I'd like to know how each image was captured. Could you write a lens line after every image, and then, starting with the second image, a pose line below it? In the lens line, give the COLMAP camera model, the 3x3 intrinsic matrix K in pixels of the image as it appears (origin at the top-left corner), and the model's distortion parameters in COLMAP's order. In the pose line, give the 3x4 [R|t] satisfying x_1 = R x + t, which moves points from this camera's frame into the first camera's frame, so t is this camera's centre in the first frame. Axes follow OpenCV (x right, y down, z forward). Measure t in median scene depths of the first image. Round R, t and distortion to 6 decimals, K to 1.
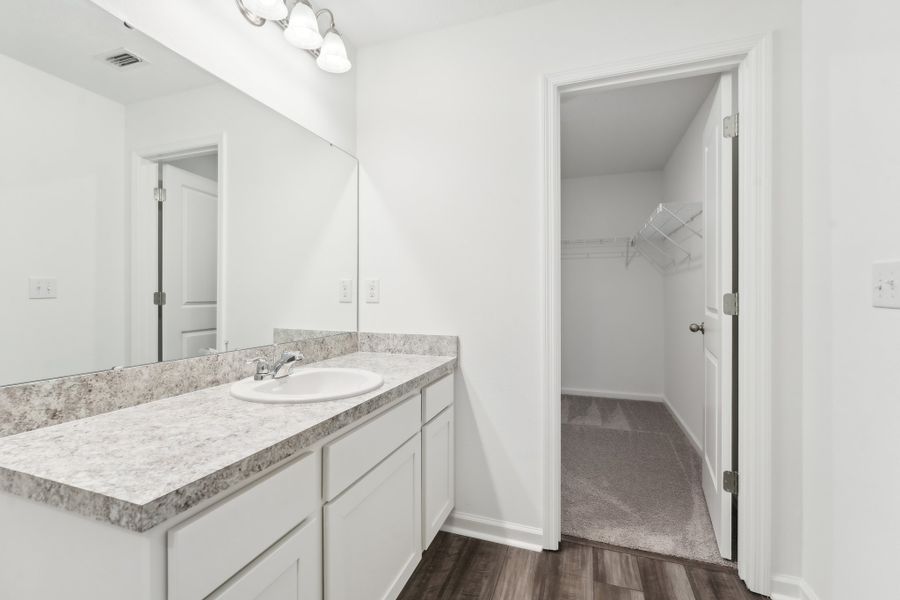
lens RADIAL K [[383.6, 0, 450.0], [0, 383.6, 300.0], [0, 0, 1]] dist [-0.021360, 0.000220]
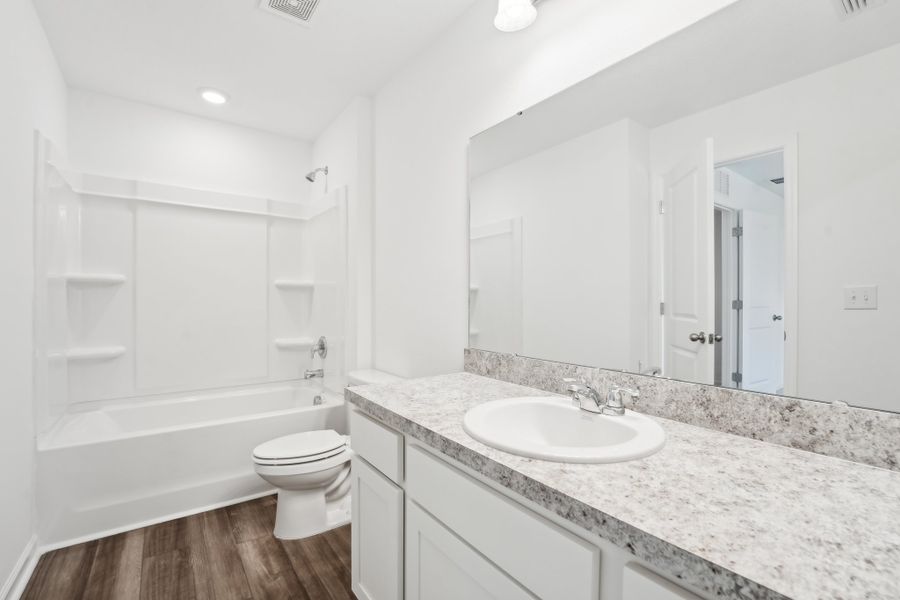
lens RADIAL K [[383.6, 0, 450.0], [0, 383.6, 300.0], [0, 0, 1]] dist [-0.021360, 0.000220]
pose [[-0.553876, -0.008736, -0.832553, 0.478336], [-0.012695, 0.999917, -0.002046, -0.026756], [0.832502, 0.009437, -0.553941, 1.529278]]
